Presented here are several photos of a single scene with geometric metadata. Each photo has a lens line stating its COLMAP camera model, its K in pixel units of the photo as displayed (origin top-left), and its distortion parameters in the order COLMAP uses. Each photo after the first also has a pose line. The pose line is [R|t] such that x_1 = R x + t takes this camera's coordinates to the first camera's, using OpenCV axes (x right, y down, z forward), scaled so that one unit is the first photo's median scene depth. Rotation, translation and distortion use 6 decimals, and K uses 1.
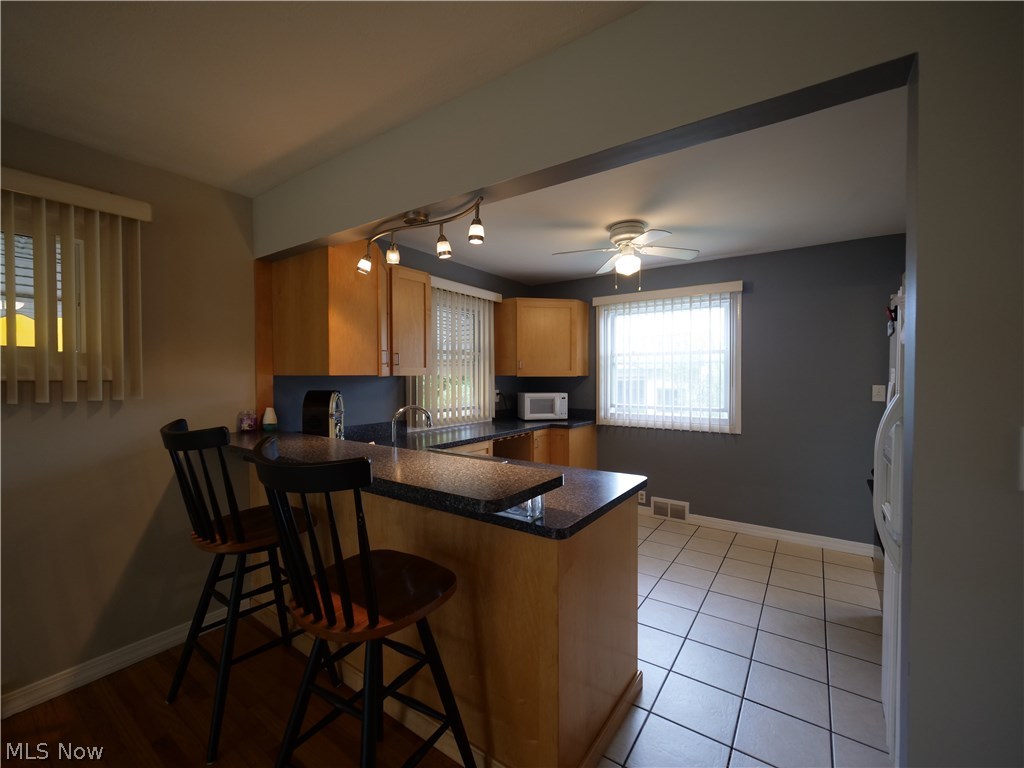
lens RADIAL K [[430.0, 0, 512.0], [0, 430.0, 384.0], [0, 0, 1]] dist [-0.007441, 0.000239]
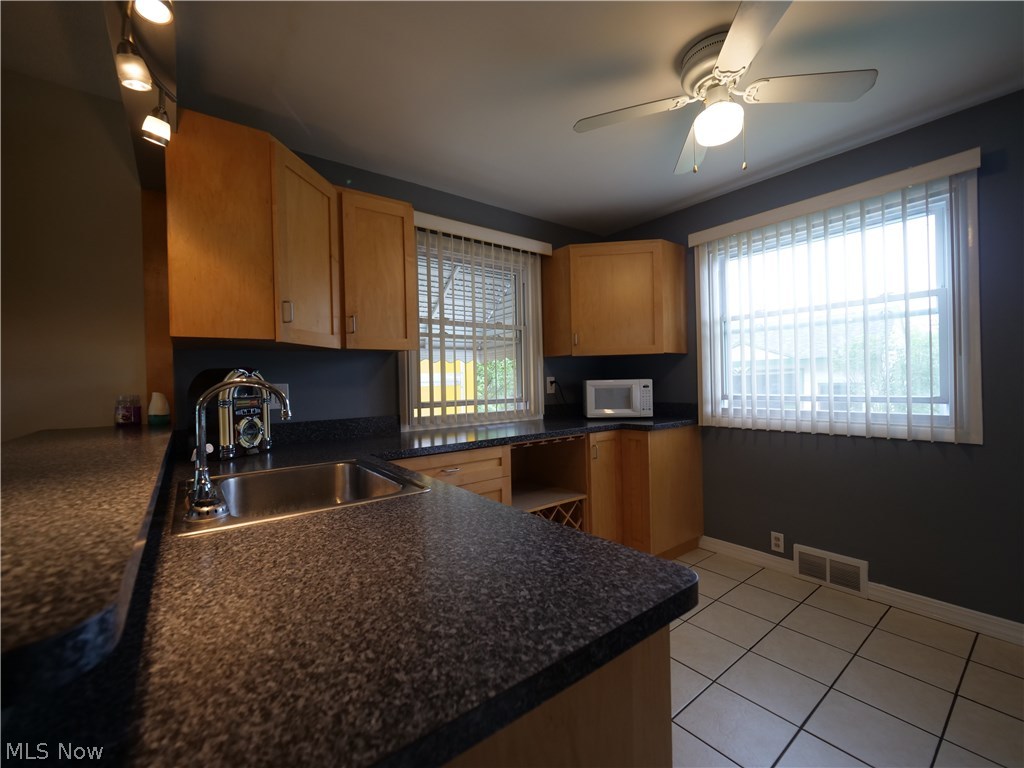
lens RADIAL K [[430.0, 0, 512.0], [0, 430.0, 384.0], [0, 0, 1]] dist [-0.007441, 0.000239]
pose [[0.954521, -0.017752, -0.297613, 0.126355], [0.015465, 0.999830, -0.010039, 0.034180], [0.297741, 0.004980, 0.954634, 0.296223]]
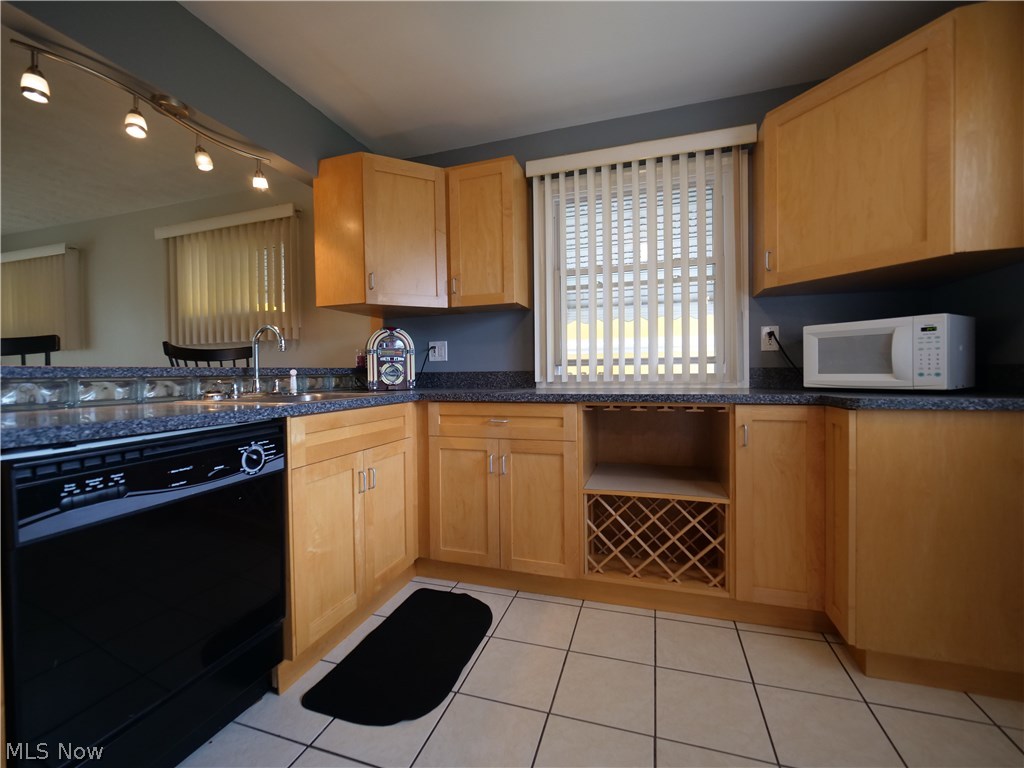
lens RADIAL K [[432.2, 0, 512.0], [0, 432.2, 384.0], [0, 0, 1]] dist [-0.008574, -0.000072]
pose [[0.284535, 0.022529, -0.958401, 0.372221], [-0.004226, 0.999744, 0.022247, 0.074172], [0.958656, -0.002280, 0.284558, 0.615680]]
